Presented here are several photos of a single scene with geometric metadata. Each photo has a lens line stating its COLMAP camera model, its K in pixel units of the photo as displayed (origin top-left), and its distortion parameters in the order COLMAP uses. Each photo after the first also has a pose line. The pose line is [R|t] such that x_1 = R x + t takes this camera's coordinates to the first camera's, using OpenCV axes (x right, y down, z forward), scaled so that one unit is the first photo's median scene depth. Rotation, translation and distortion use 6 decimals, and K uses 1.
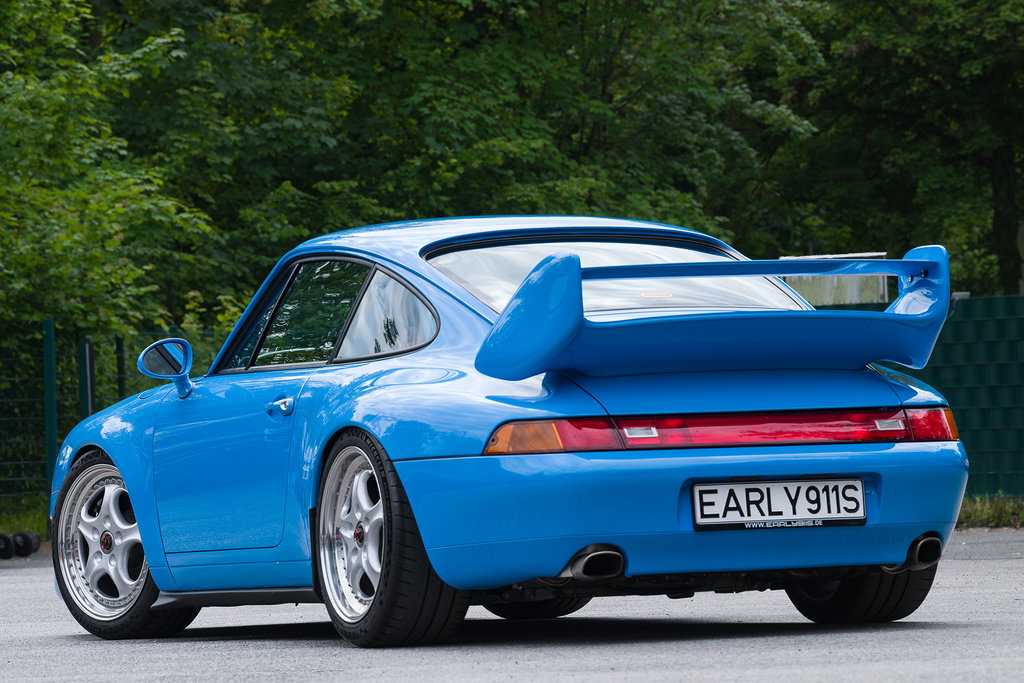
lens RADIAL K [[5176.5, 0, 512.8], [0, 5176.5, 342.1], [0, 0, 1]] dist [0.657780, 0.000000]
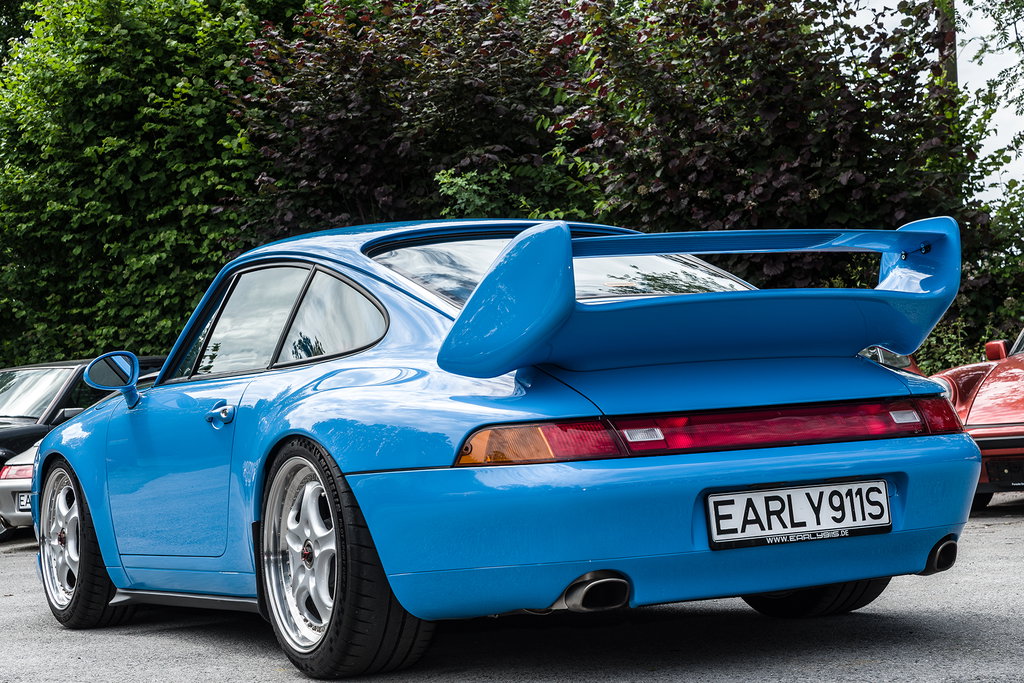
lens RADIAL K [[2124.9, 0, 508.7], [0, 2124.9, 336.5], [0, 0, 1]] dist [-0.020093, 0.000000]
pose [[0.996694, -0.024932, 0.077328, -0.022972], [0.026437, 0.999479, -0.018508, 0.007112], [-0.076826, 0.020492, 0.996834, 0.643686]]
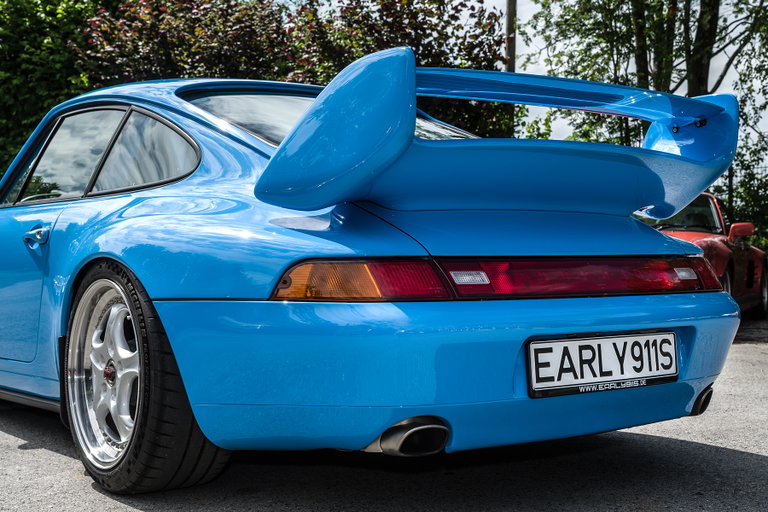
lens RADIAL K [[1089.0, 0, 391.3], [0, 1089.0, 272.7], [0, 0, 1]] dist [0.041620, 0.000000]
pose [[0.973460, 0.025506, 0.227430, -0.026209], [-0.033260, 0.998987, 0.030325, 0.011527], [-0.226426, -0.037084, 0.973322, 0.817553]]
